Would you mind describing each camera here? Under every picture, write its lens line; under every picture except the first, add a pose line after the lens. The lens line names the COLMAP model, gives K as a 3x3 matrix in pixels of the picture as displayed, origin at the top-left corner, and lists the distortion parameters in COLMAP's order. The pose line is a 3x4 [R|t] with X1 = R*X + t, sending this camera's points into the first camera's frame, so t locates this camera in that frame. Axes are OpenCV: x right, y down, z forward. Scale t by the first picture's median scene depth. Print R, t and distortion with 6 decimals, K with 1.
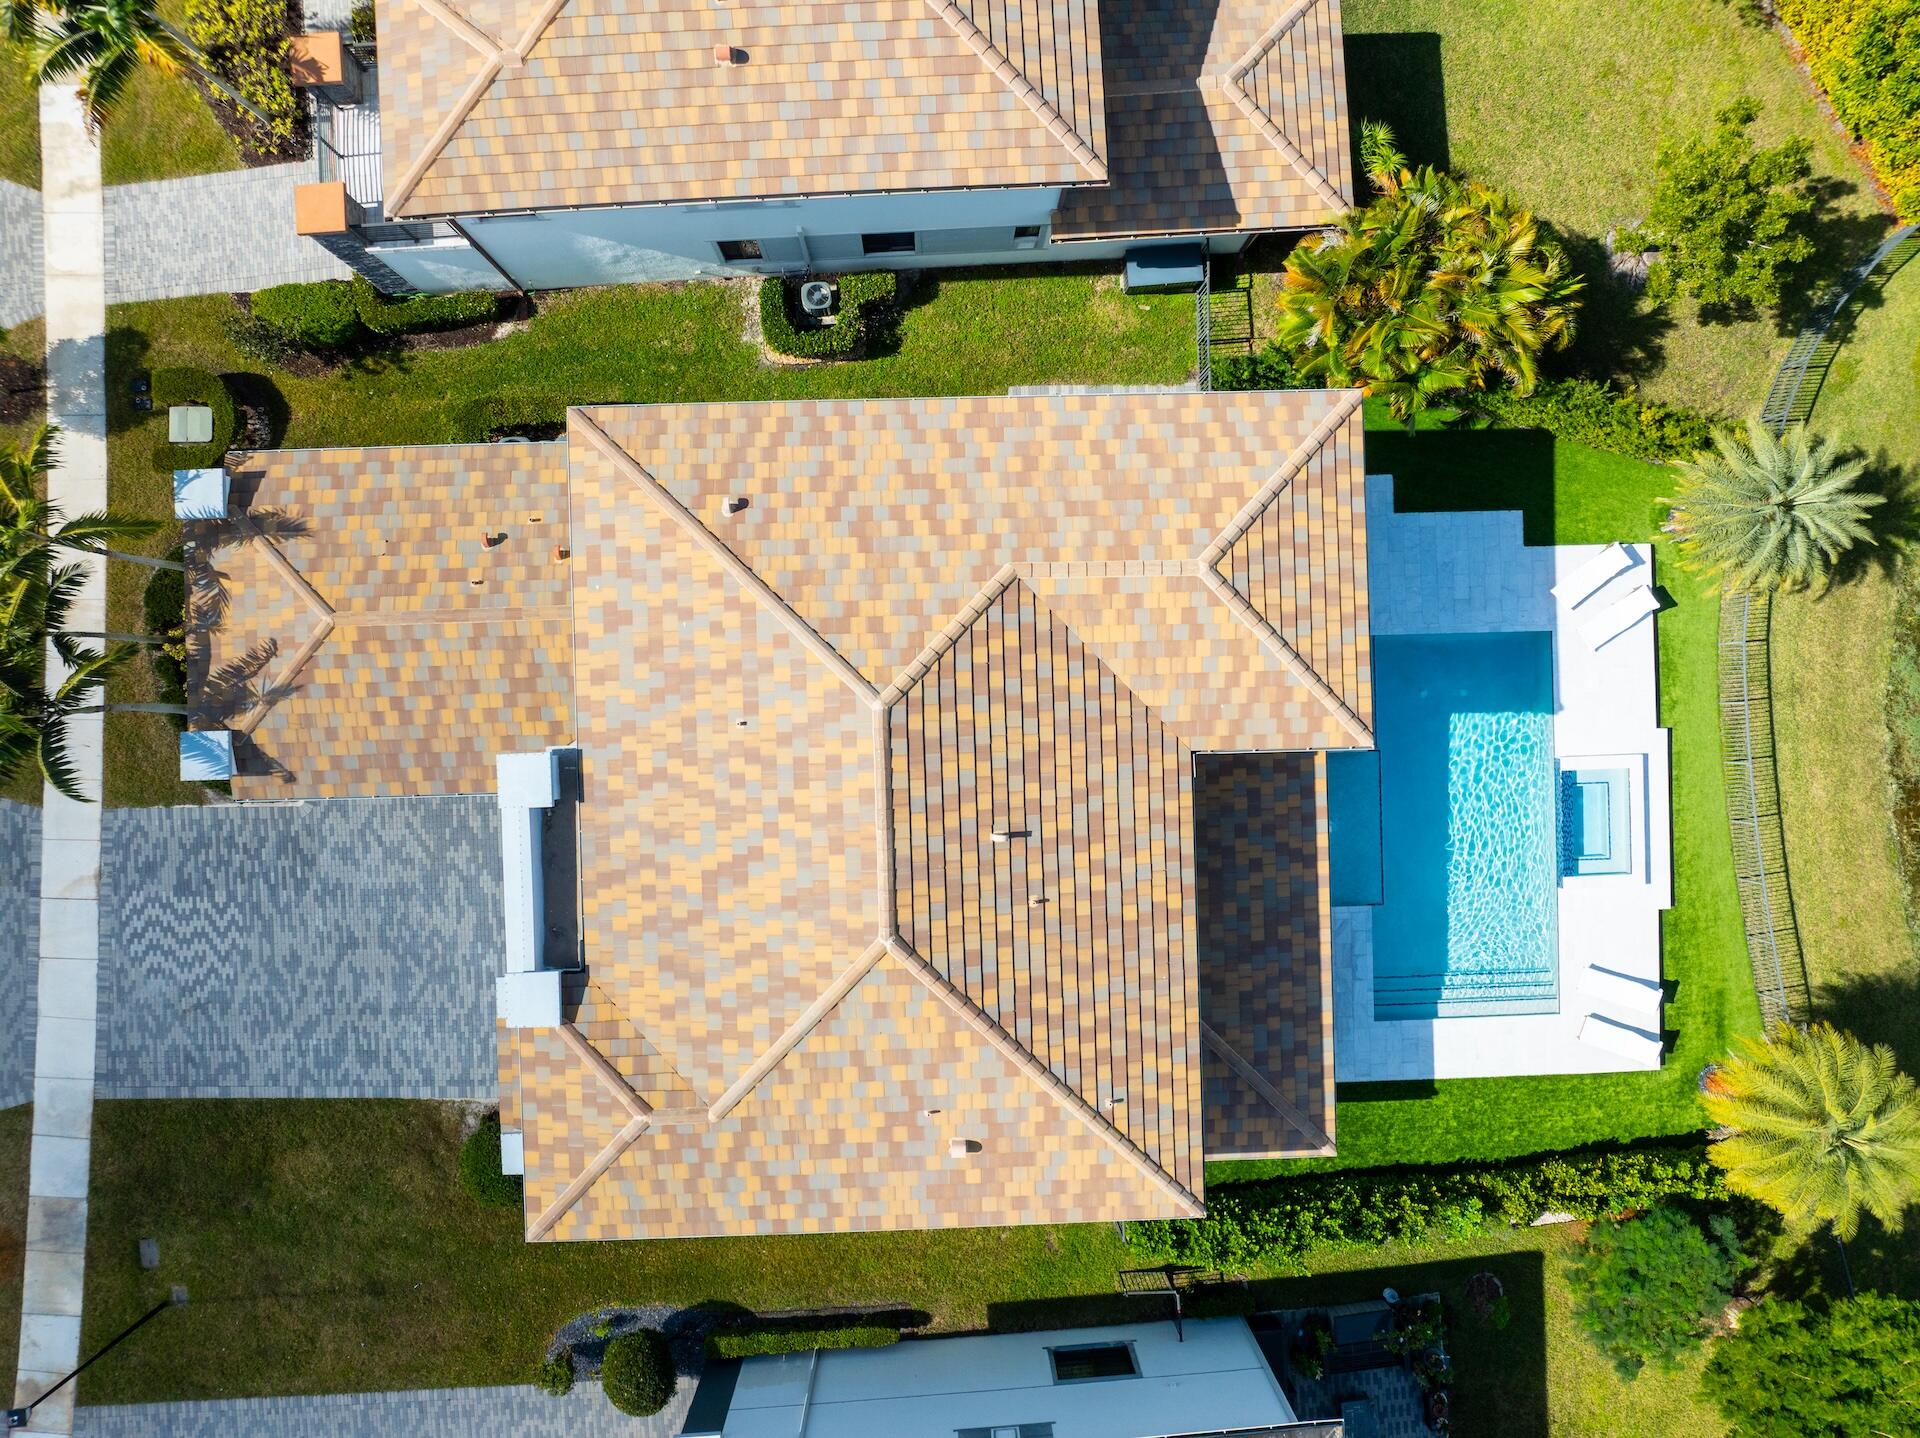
lens RADIAL K [[1355.0, 0, 960.0], [0, 1355.0, 719.0], [0, 0, 1]] dist [-0.063665, 0.050631]
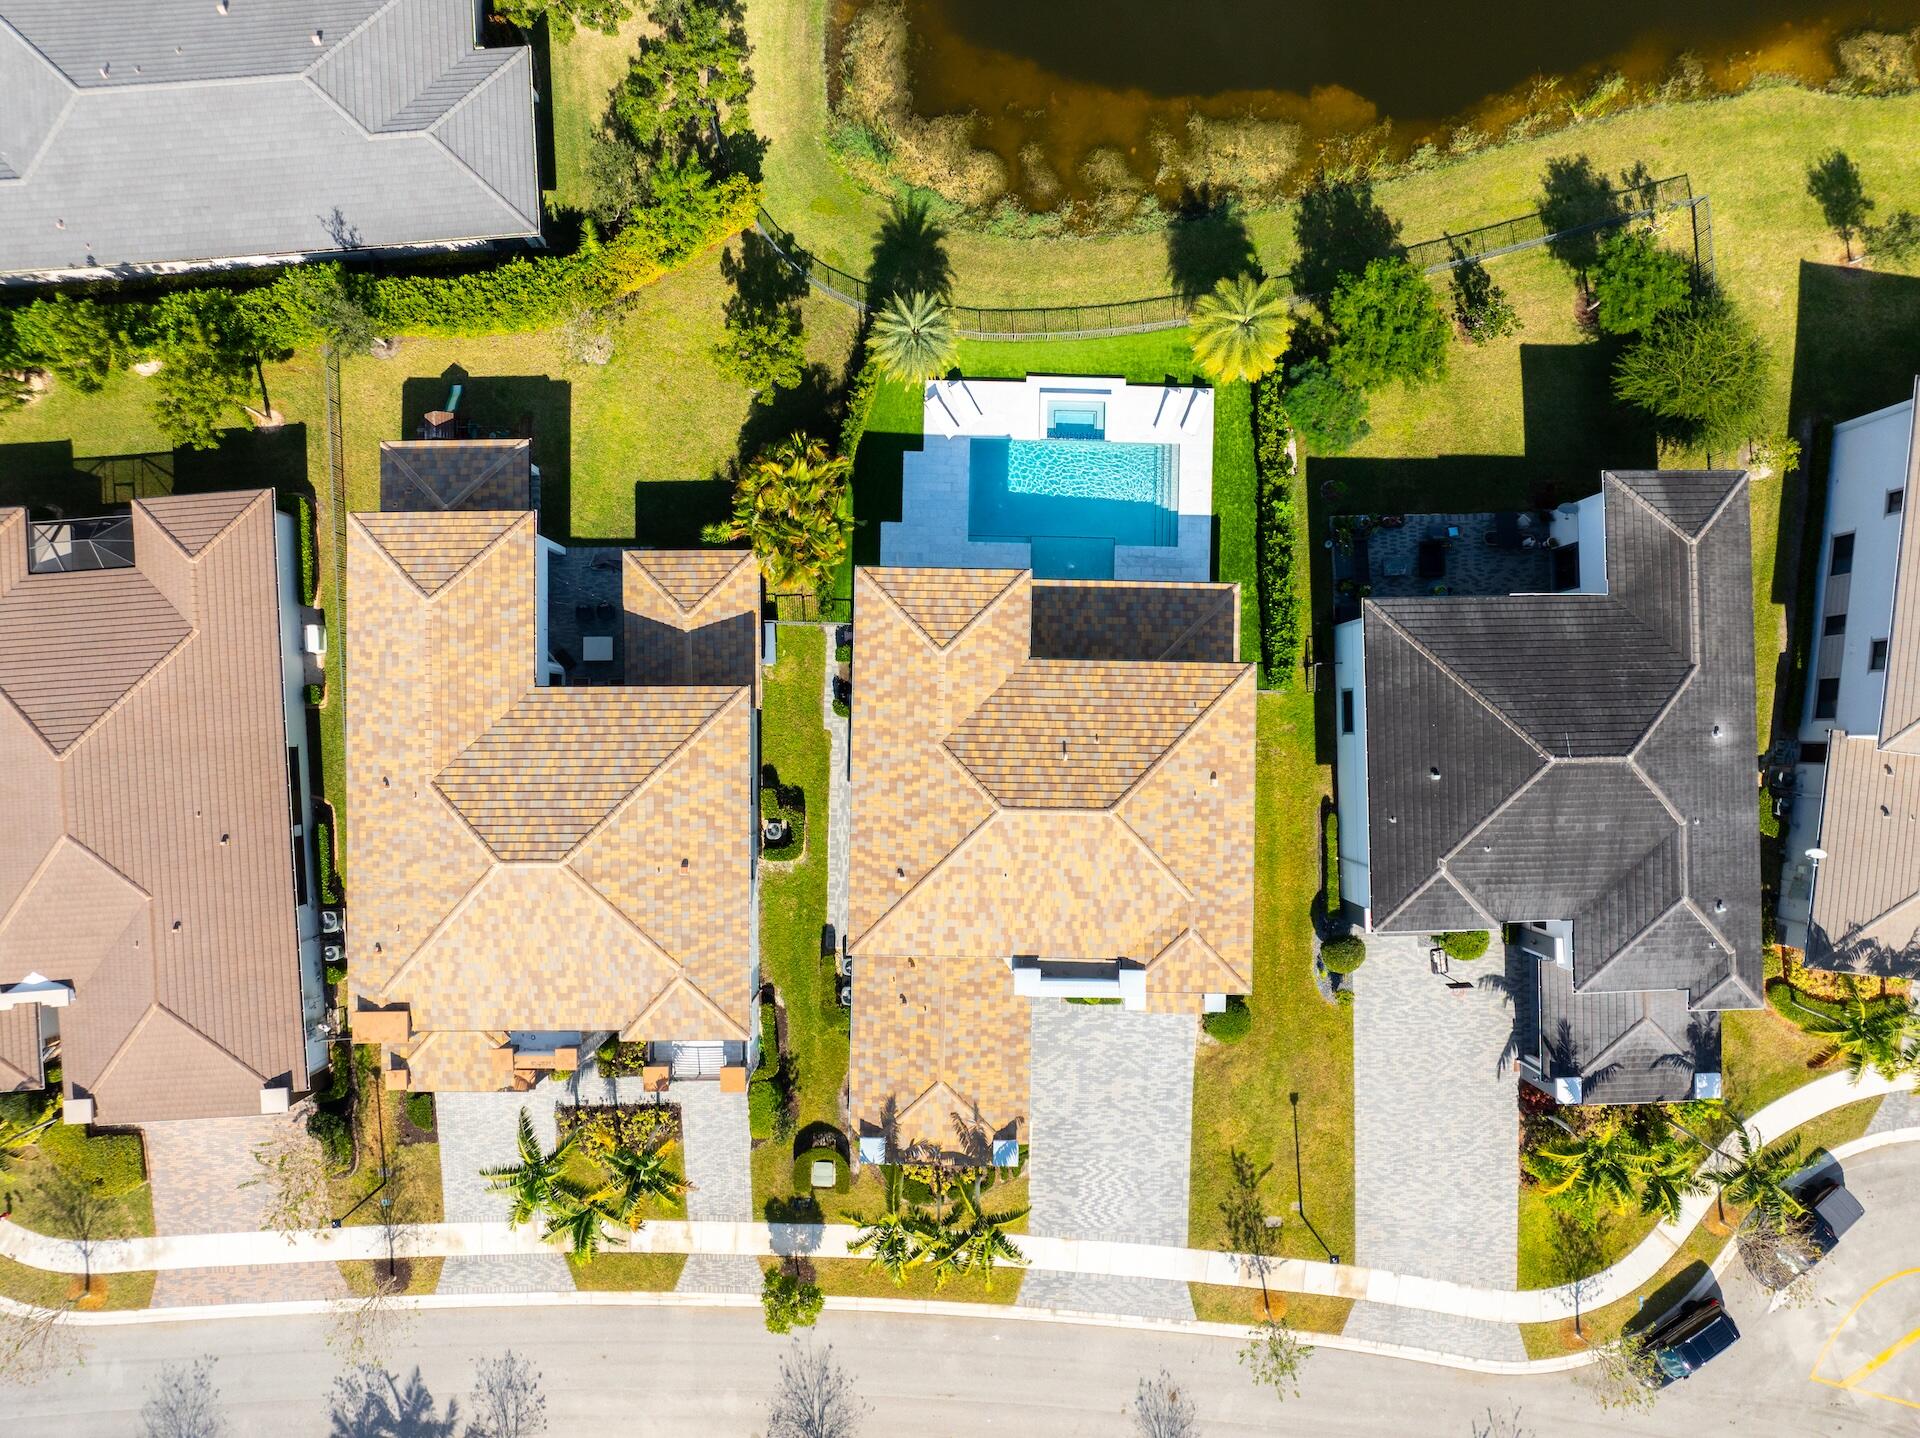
lens RADIAL K [[1355.0, 0, 960.0], [0, 1355.0, 719.0], [0, 0, 1]] dist [-0.063665, 0.050631]
pose [[0.048187, -0.998803, -0.008358, 0.081767], [0.998831, 0.048216, -0.003312, -0.061115], [0.003711, -0.008189, 0.999960, -0.933114]]
